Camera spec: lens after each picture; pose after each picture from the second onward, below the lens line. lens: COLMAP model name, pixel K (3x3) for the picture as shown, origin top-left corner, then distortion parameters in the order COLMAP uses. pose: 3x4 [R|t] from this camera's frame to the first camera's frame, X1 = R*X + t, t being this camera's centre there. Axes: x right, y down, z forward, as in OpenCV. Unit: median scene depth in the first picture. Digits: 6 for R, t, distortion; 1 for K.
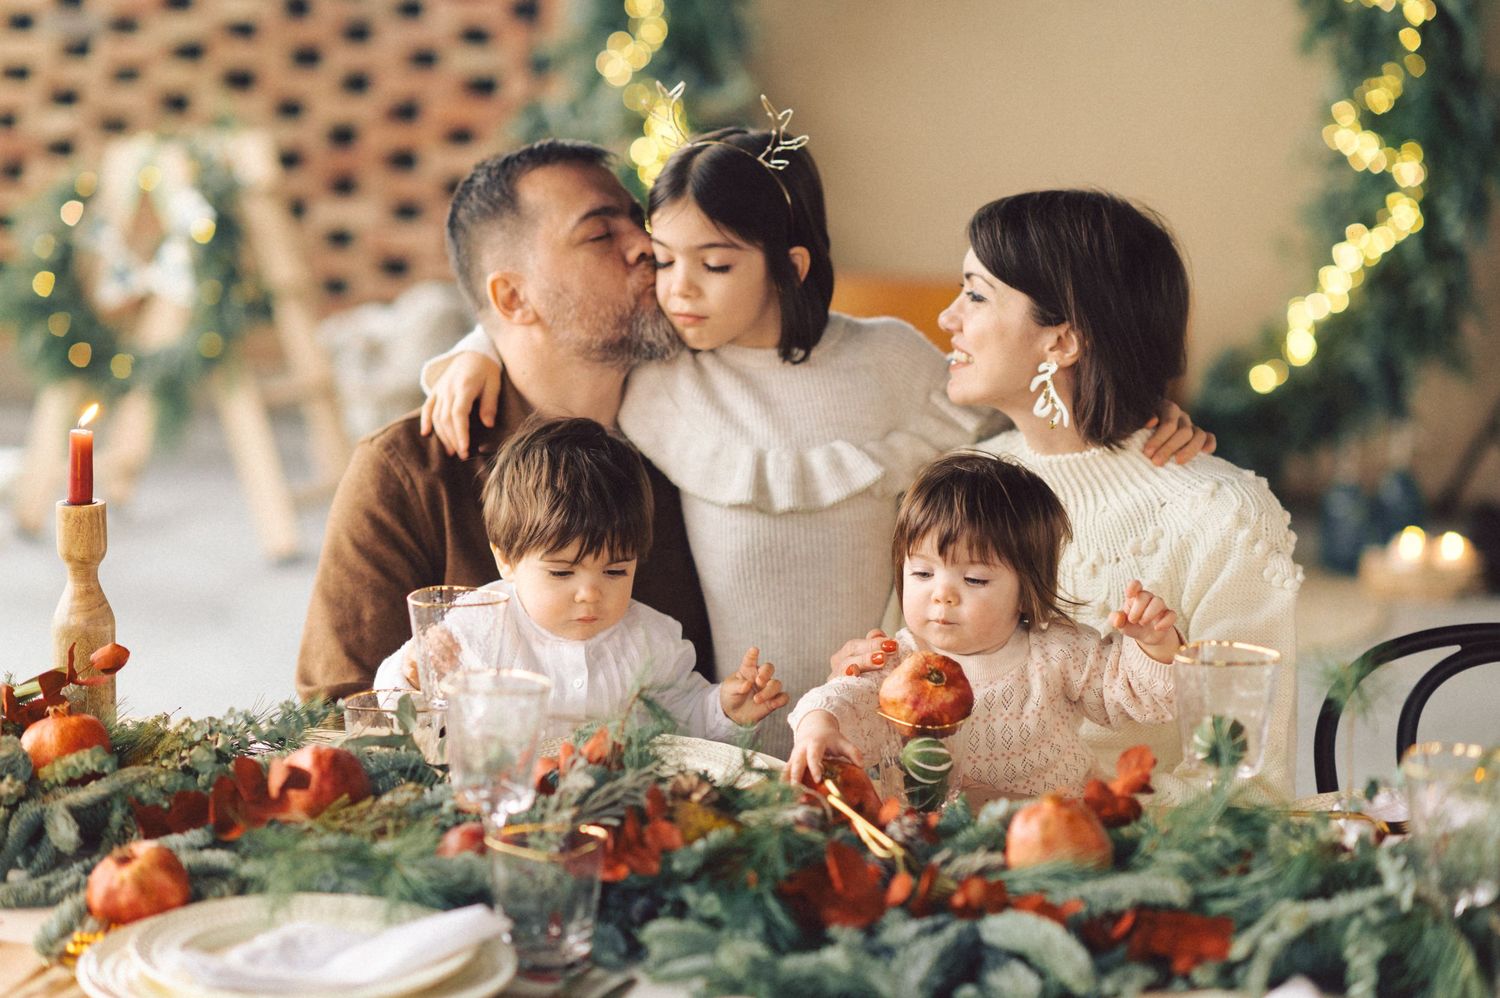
lens RADIAL K [[3617.1, 0, 752.5], [0, 3617.1, 534.0], [0, 0, 1]] dist [-0.018469, -0.198051]
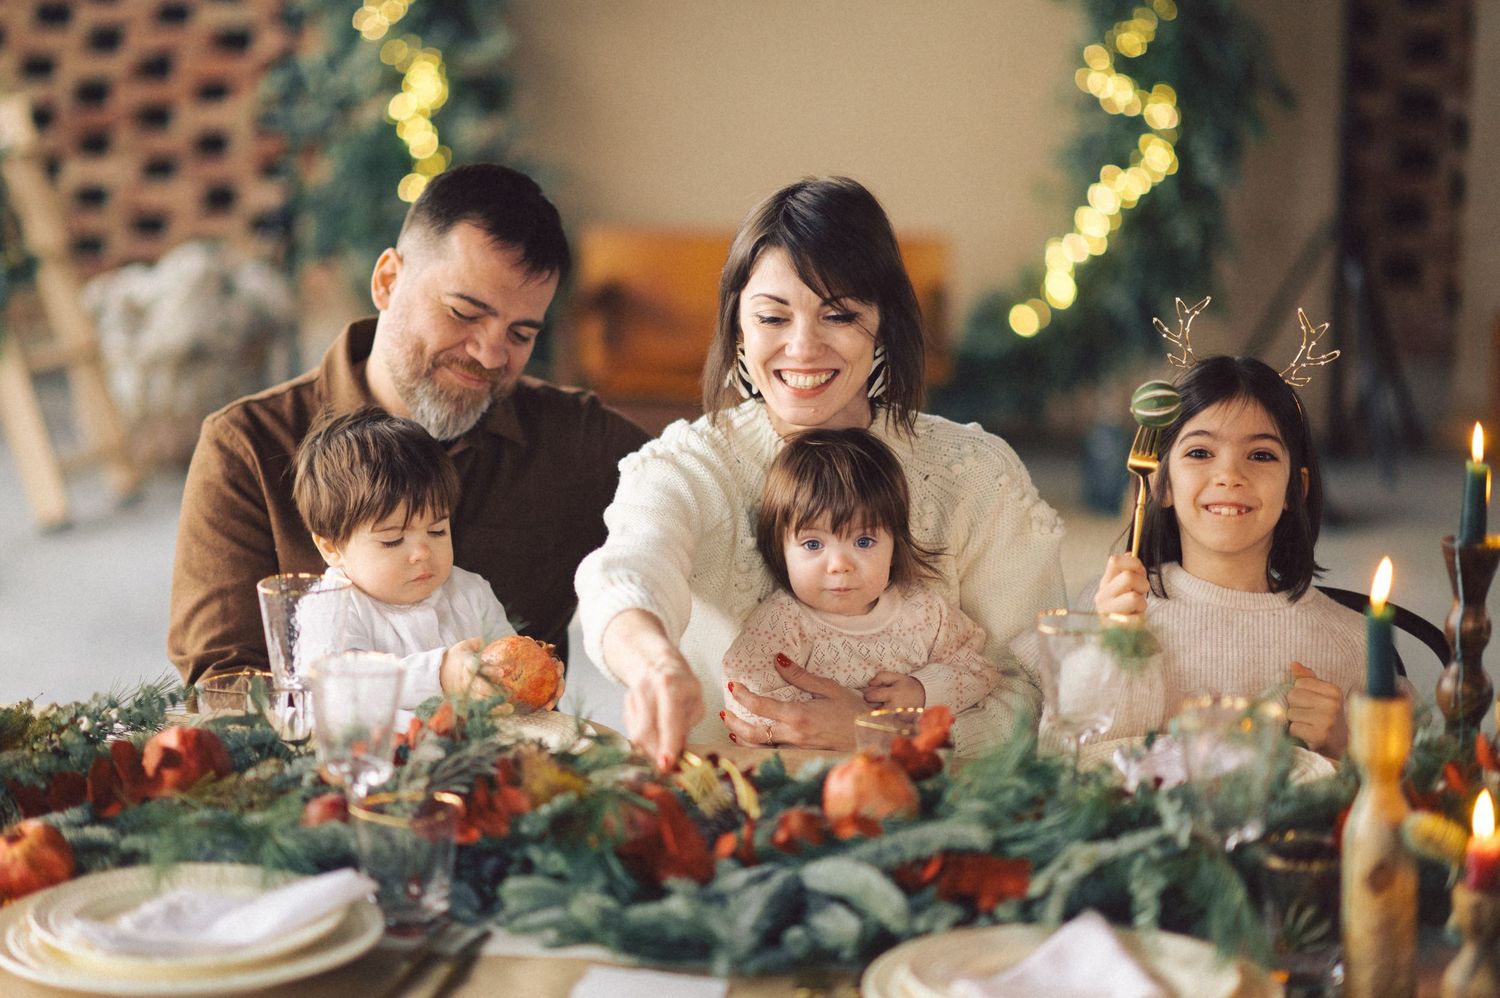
lens RADIAL K [[3617.1, 0, 752.5], [0, 3617.1, 534.0], [0, 0, 1]] dist [-0.018469, -0.198051]
pose [[0.997566, -0.026515, 0.064495, -0.020050], [0.025574, 0.999555, 0.015366, -0.012373], [-0.064873, -0.013680, 0.997800, -0.097998]]
